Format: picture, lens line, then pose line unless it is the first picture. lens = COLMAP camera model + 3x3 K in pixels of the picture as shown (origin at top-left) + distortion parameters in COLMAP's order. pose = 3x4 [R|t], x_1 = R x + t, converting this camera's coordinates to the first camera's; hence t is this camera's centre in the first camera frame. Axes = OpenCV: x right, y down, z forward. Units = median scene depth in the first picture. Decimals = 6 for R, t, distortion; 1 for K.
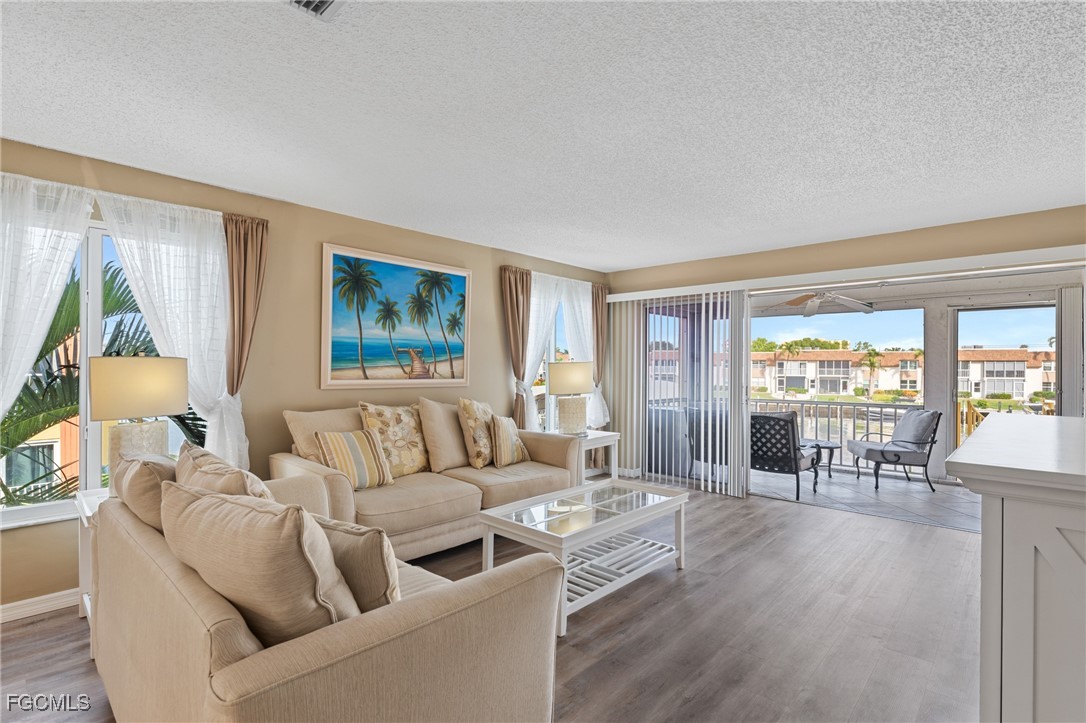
lens RADIAL K [[521.0, 0, 543.0], [0, 521.0, 361.5], [0, 0, 1]] dist [-0.000793, 0.000037]
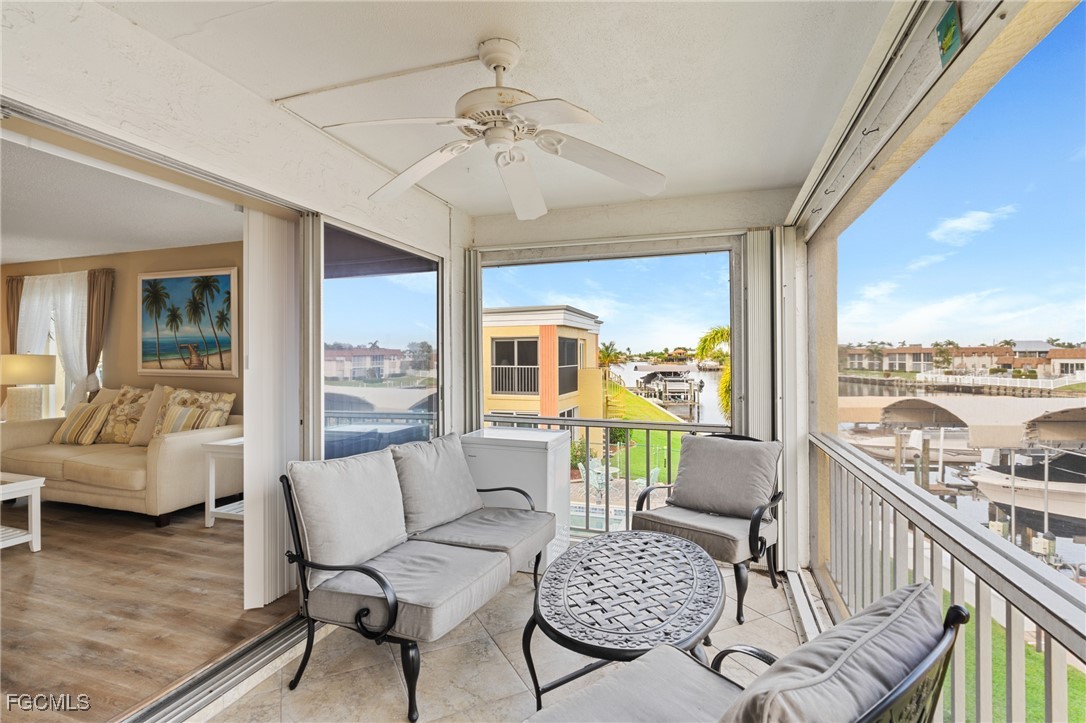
lens RADIAL K [[513.9, 0, 537.1], [0, 513.9, 357.4], [0, 0, 1]] dist [-0.003068, 0.000748]
pose [[0.402930, -0.007962, -0.915196, 1.093667], [0.009697, 0.999943, -0.004430, 0.017539], [0.915180, -0.007089, 0.402984, 1.188432]]
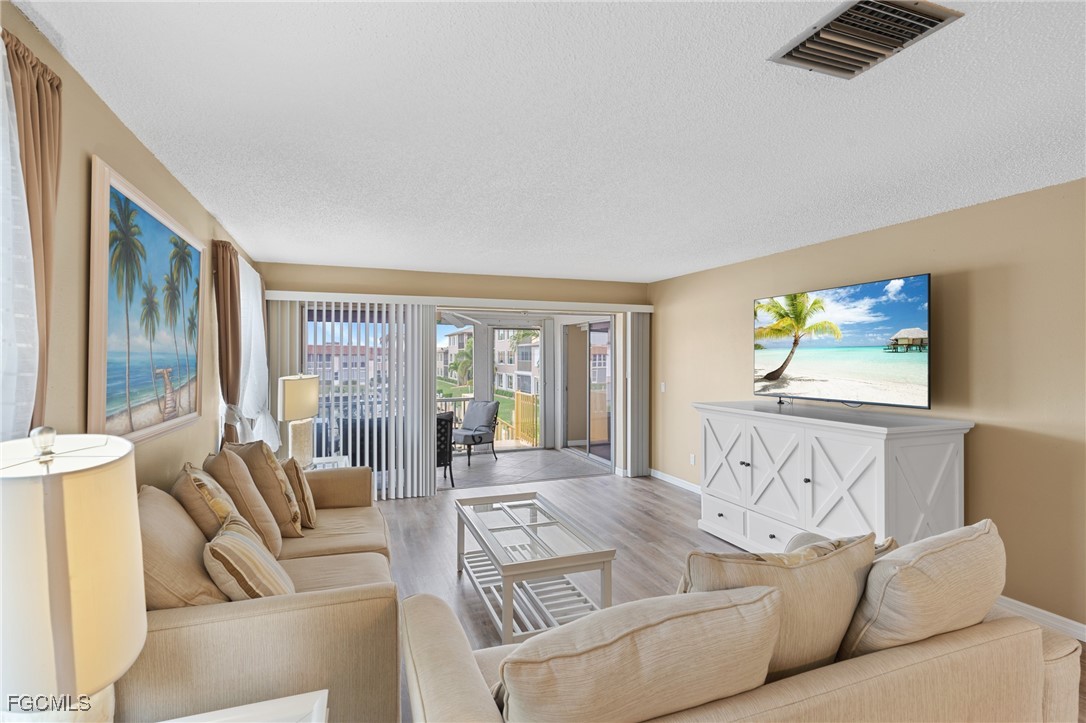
lens RADIAL K [[515.8, 0, 542.4], [0, 515.8, 352.3], [0, 0, 1]] dist [-0.004457, -0.000310]
pose [[0.446195, 0.003660, 0.894928, -0.545207], [-0.000842, 0.999993, -0.003669, -0.039250], [-0.894935, 0.000884, 0.446195, 0.351442]]
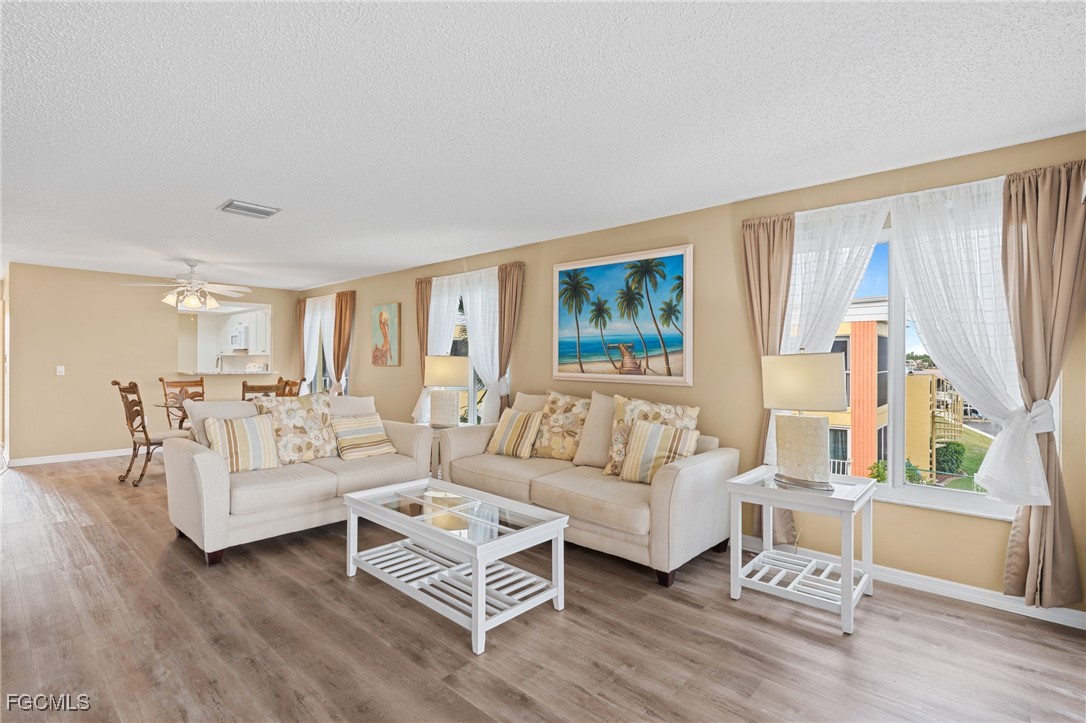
lens RADIAL K [[513.9, 0, 537.1], [0, 513.9, 357.4], [0, 0, 1]] dist [-0.003068, 0.000748]
pose [[0.006728, -0.010918, -0.999918, 0.692433], [0.001931, 0.999939, -0.010905, 0.011020], [0.999976, -0.001857, 0.006748, 0.786359]]
